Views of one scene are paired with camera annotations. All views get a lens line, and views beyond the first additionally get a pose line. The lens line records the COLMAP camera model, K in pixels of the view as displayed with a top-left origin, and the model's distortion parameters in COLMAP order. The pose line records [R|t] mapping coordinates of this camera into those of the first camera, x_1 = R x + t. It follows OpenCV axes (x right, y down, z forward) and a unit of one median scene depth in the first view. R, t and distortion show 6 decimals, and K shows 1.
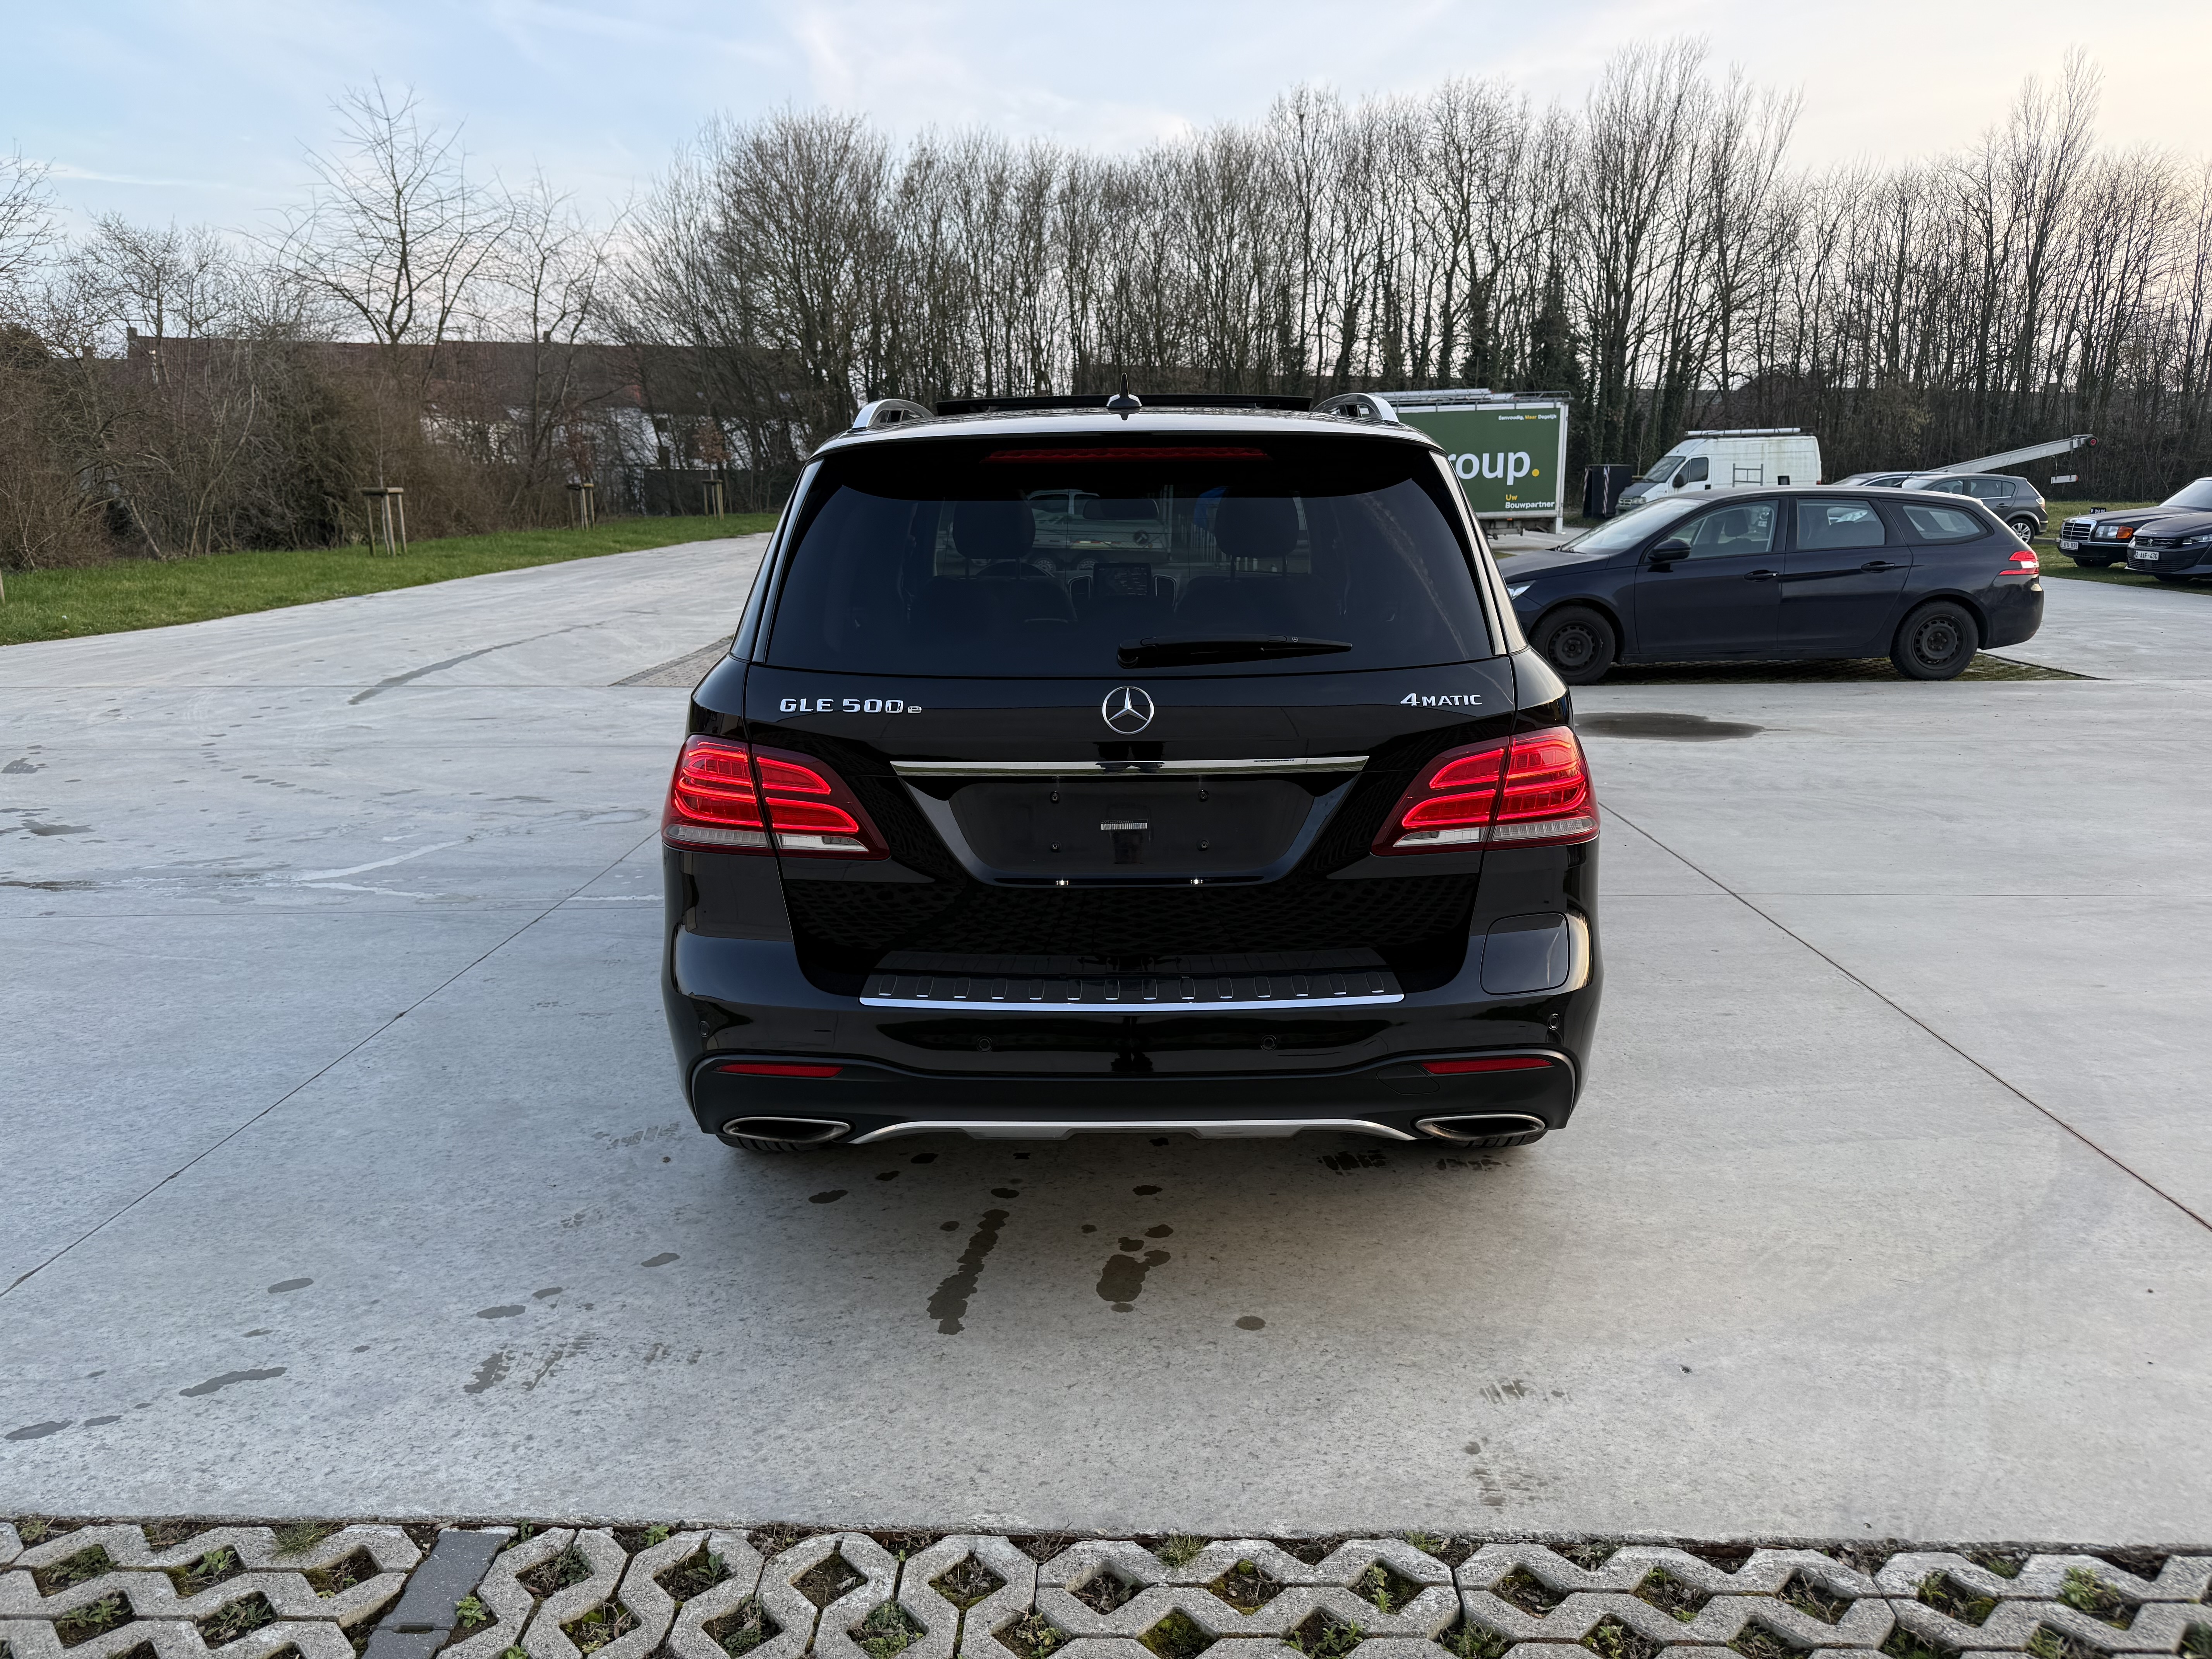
lens RADIAL K [[1599.6, 0, 1106.0], [0, 1599.6, 829.5], [0, 0, 1]] dist [0.058164, -0.072689]
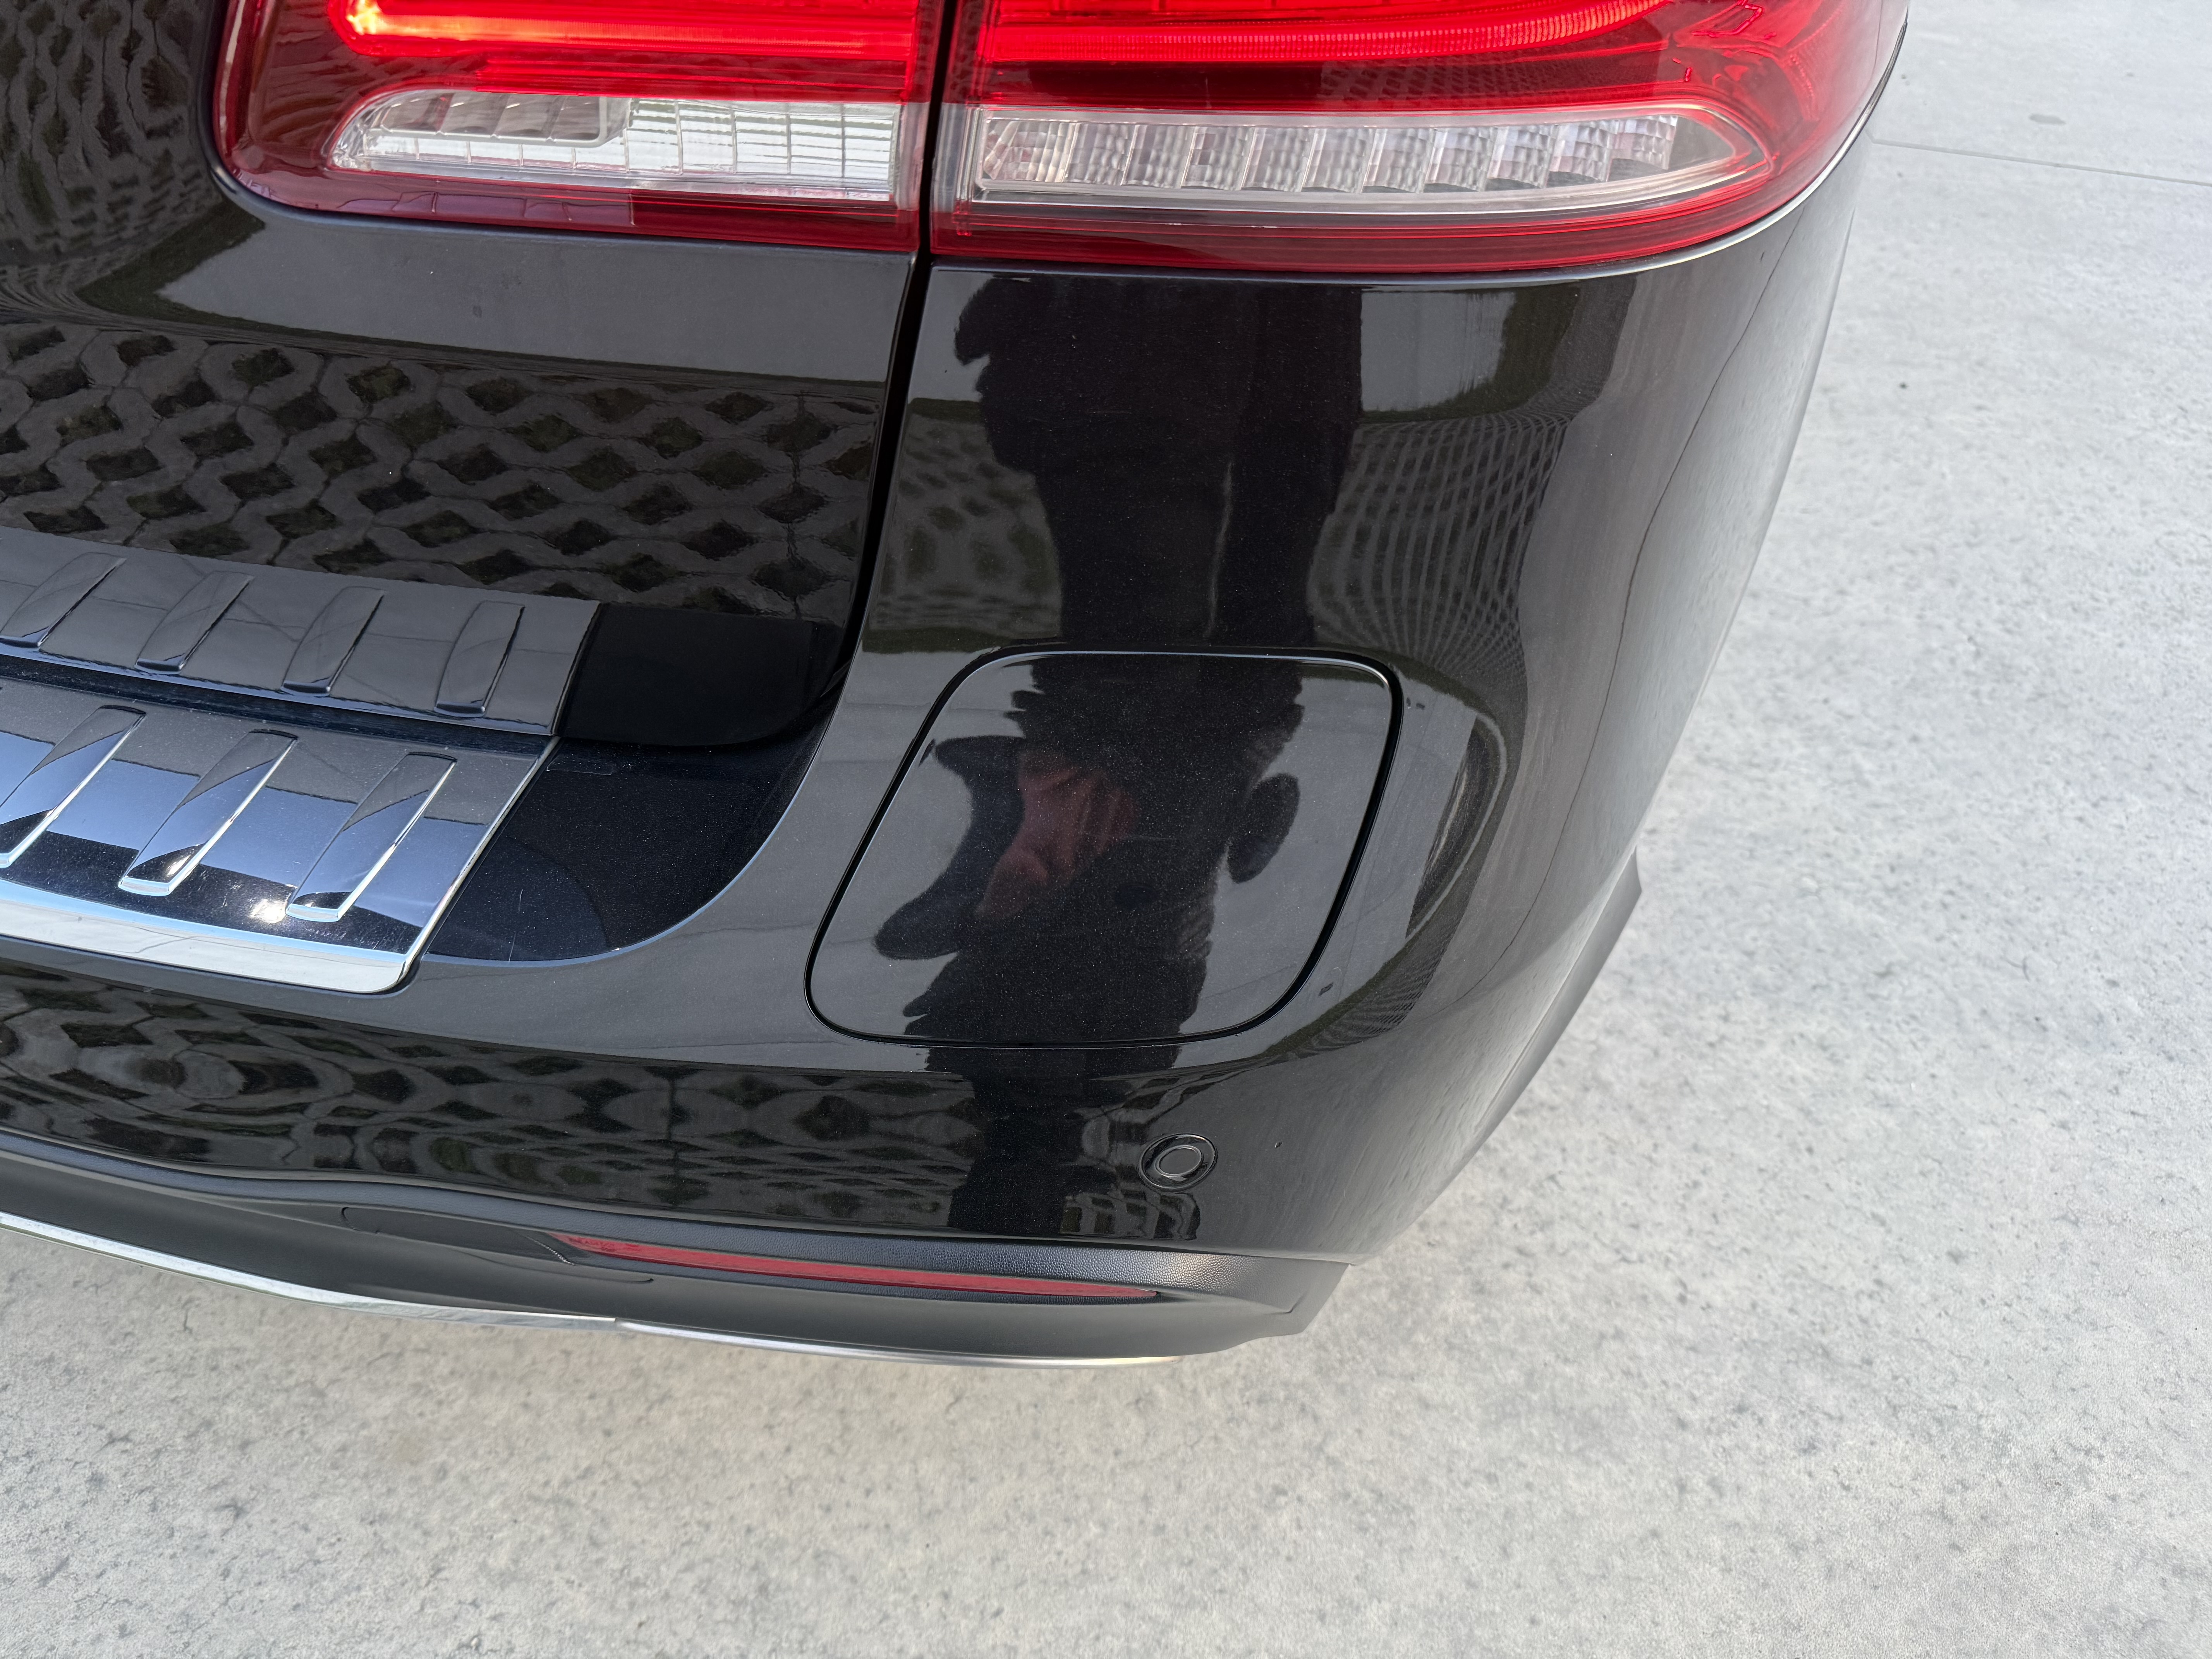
lens RADIAL K [[1581.3, 0, 1102.9], [0, 1581.3, 837.6], [0, 0, 1]] dist [0.013622, 0.004808]
pose [[0.954304, 0.230931, -0.189669, 0.303357], [-0.099703, 0.844366, 0.526408, -0.025175], [0.281715, -0.483443, 0.828806, 0.862743]]
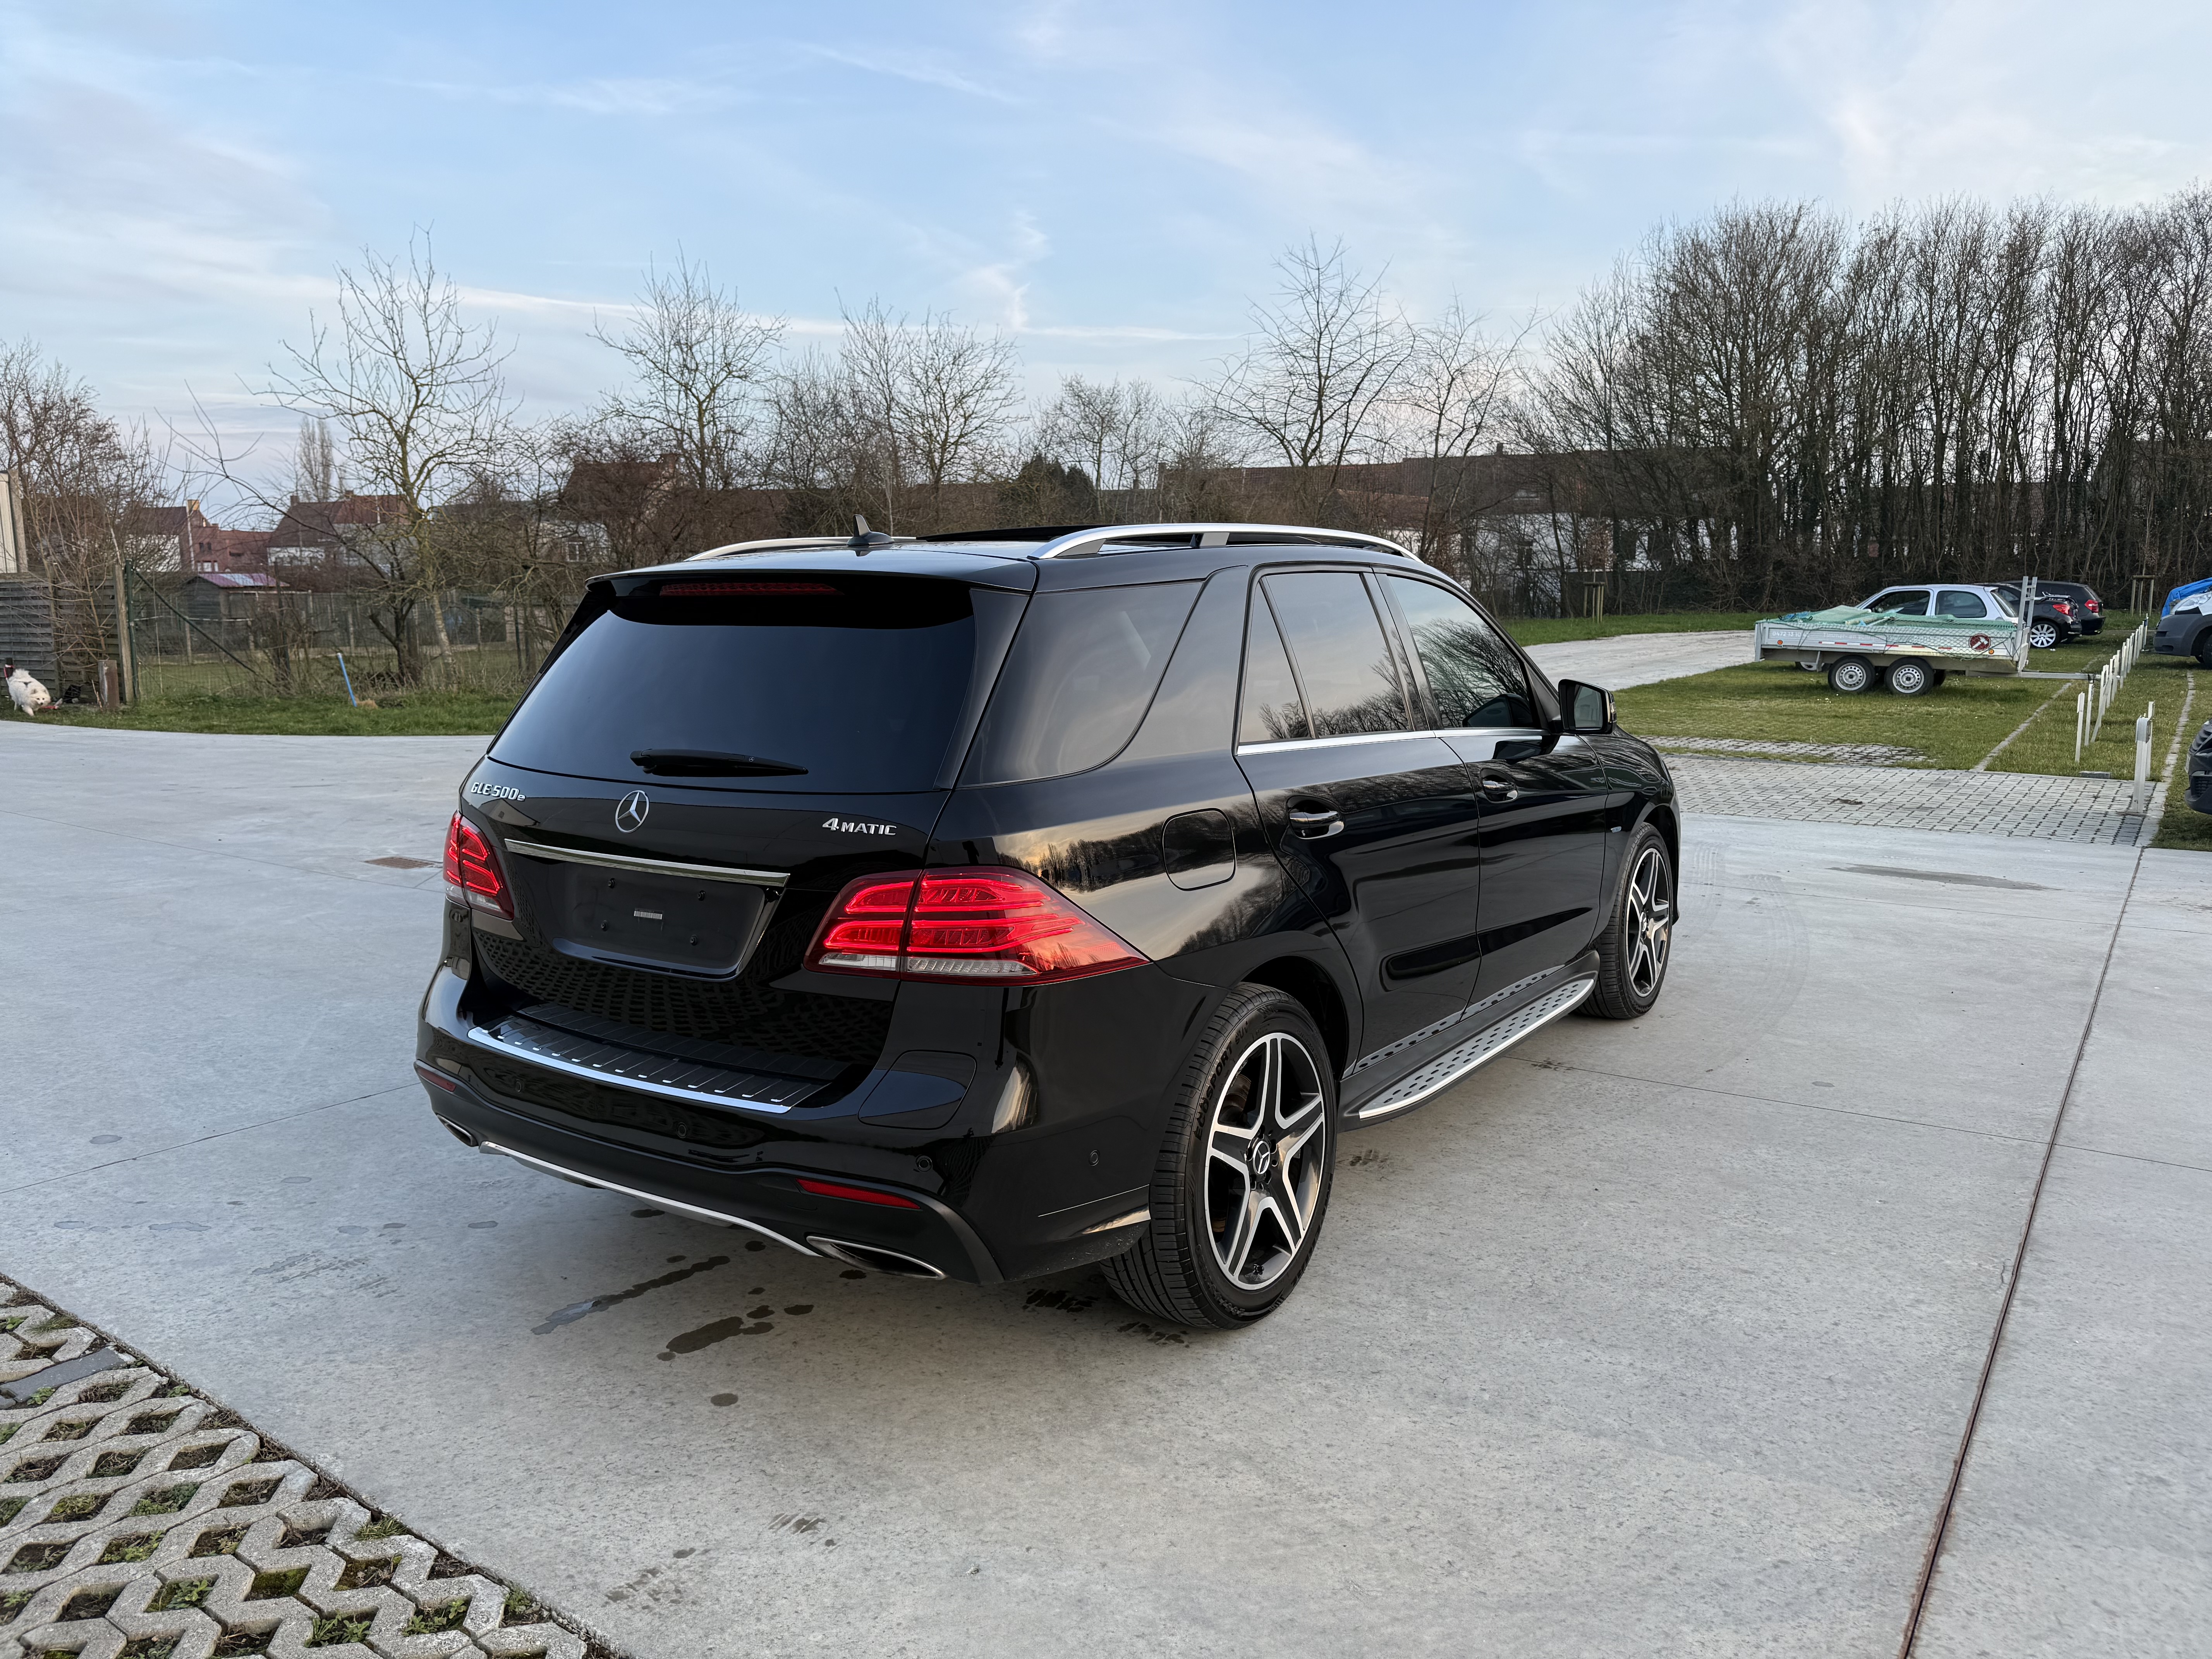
lens RADIAL K [[1596.8, 0, 1058.1], [0, 1596.8, 801.7], [0, 0, 1]] dist [0.053568, -0.057976]
pose [[0.813614, 0.074497, -0.576613, 0.908505], [-0.118713, 0.992150, -0.039325, -0.072189], [0.569157, 0.100447, 0.816071, 0.234441]]
